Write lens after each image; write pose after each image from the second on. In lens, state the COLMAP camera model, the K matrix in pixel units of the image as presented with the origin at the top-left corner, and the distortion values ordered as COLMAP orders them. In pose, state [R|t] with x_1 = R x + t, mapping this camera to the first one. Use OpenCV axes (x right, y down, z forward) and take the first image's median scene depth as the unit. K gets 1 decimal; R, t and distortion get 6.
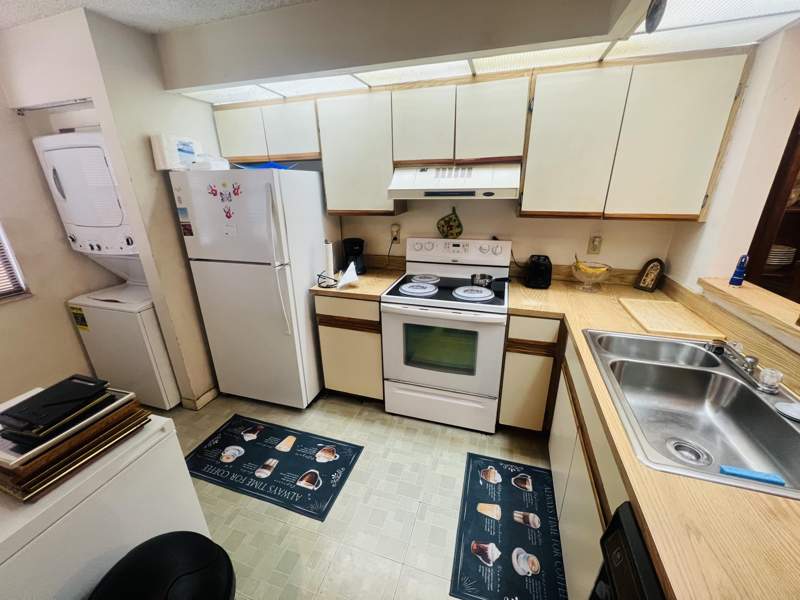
lens RADIAL K [[321.7, 0, 399.0], [0, 321.7, 299.3], [0, 0, 1]] dist [-0.011222, -0.000561]
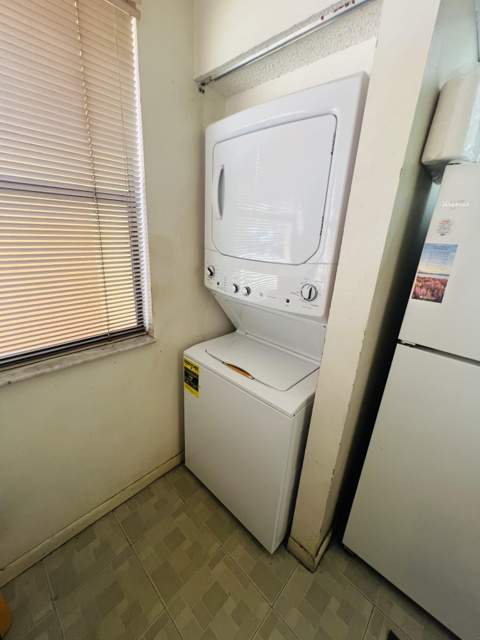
lens RADIAL K [[257.4, 0, 241.1], [0, 257.4, 319.8], [0, 0, 1]] dist [-0.011222, -0.000561]
pose [[0.896494, 0.204489, -0.393043, -0.720037], [-0.220902, 0.975289, 0.003559, -0.102196], [0.384059, 0.083634, 0.919513, 0.503156]]
